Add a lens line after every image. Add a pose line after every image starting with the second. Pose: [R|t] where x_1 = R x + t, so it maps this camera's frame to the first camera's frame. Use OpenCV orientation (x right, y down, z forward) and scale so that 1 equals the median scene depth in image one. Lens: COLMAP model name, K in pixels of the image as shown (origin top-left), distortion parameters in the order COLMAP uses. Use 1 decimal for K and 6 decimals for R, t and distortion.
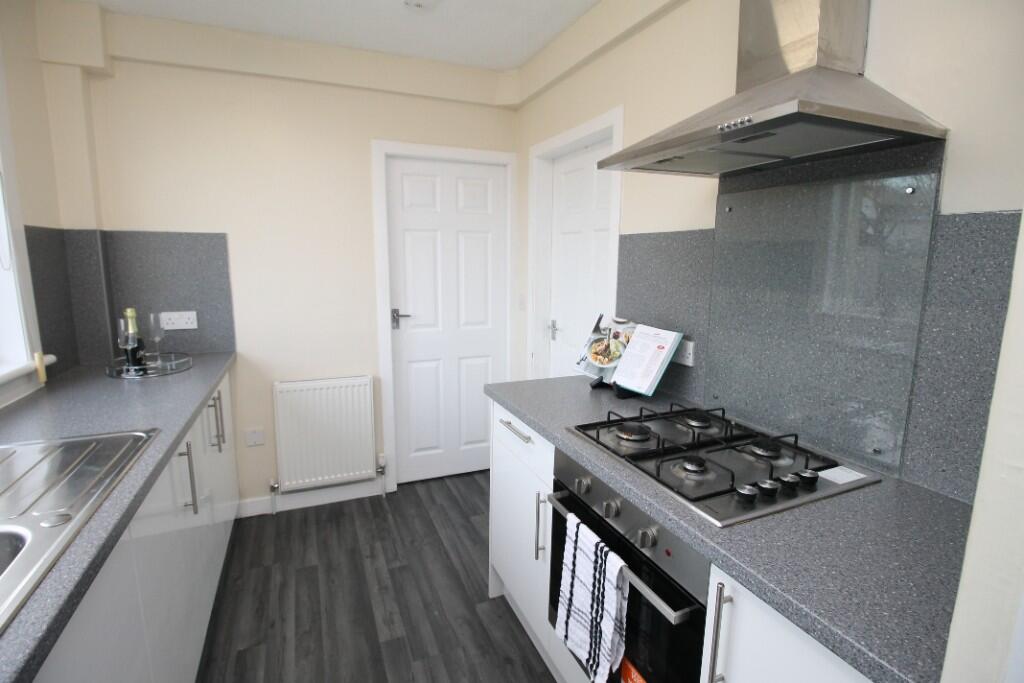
lens RADIAL K [[479.5, 0, 507.1], [0, 479.5, 331.7], [0, 0, 1]] dist [-0.003782, -0.009201]
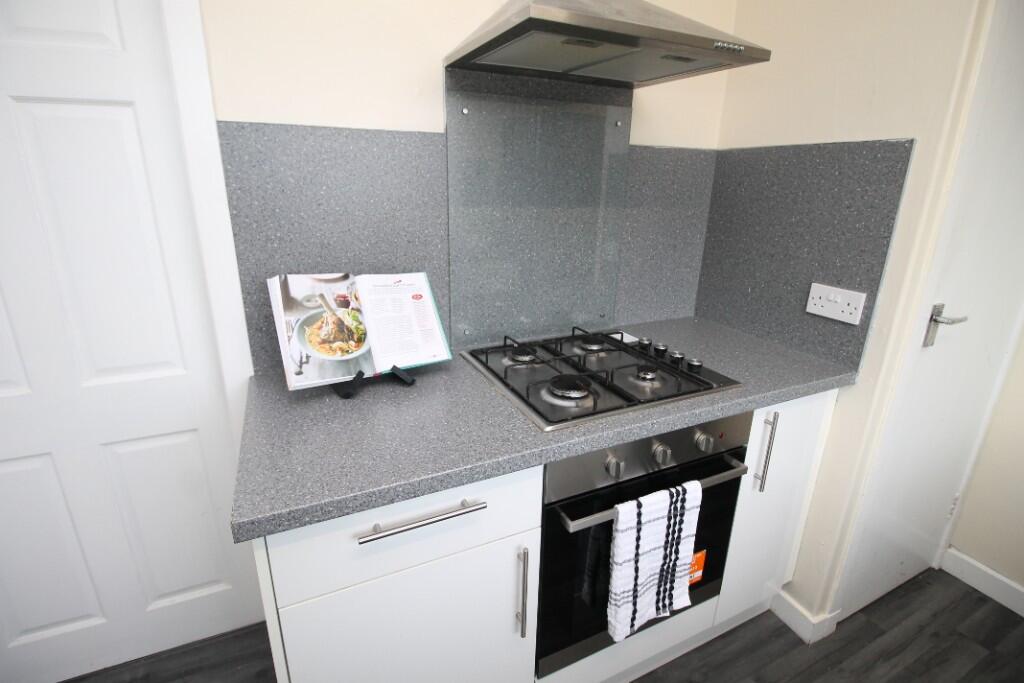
lens RADIAL K [[479.5, 0, 507.1], [0, 479.5, 331.7], [0, 0, 1]] dist [-0.003782, -0.009201]
pose [[-0.035266, -0.308239, 0.950655, -0.326559], [0.135671, 0.940964, 0.310129, -0.102930], [-0.990126, 0.139913, 0.008635, 0.701480]]
